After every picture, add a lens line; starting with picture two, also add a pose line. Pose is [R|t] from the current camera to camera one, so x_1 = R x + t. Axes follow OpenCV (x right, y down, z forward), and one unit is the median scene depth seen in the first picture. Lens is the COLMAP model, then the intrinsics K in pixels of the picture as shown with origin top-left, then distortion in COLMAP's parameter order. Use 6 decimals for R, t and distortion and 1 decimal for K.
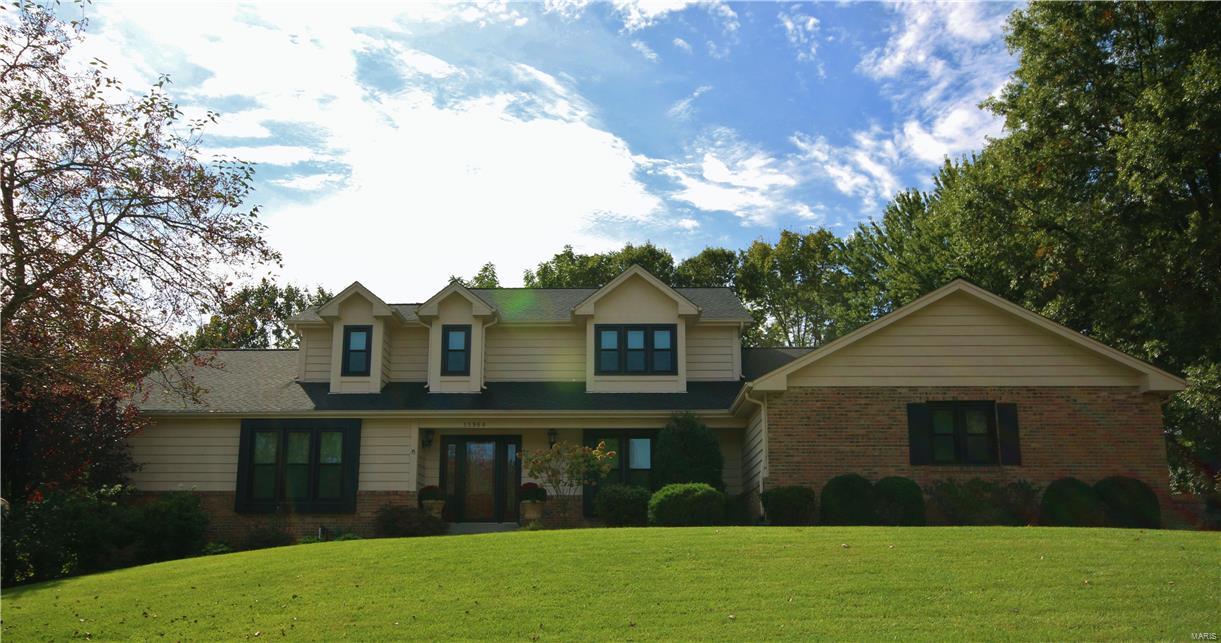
lens RADIAL K [[992.1, 0, 610.4], [0, 992.1, 324.0], [0, 0, 1]] dist [0.003825, -0.000723]
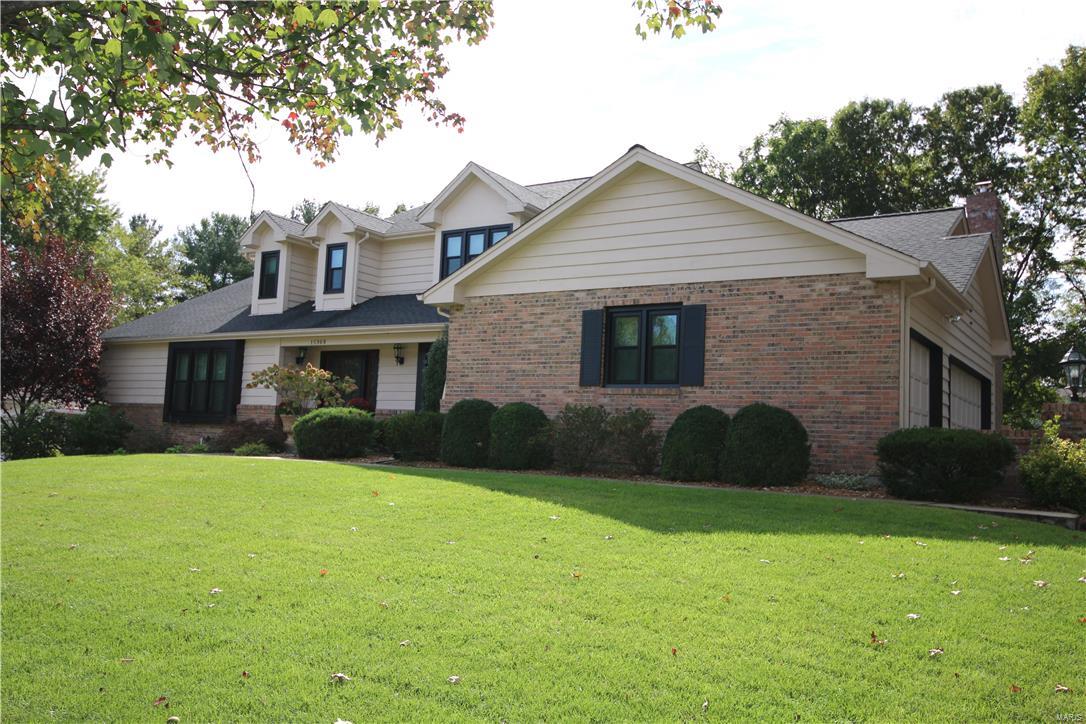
lens RADIAL K [[986.1, 0, 542.6], [0, 986.1, 361.0], [0, 0, 1]] dist [-0.007600, 0.000428]
pose [[0.843482, -0.015061, -0.536947, 0.702264], [0.100216, 0.986468, 0.129759, 0.012547], [0.527727, -0.163260, 0.833577, 0.302624]]
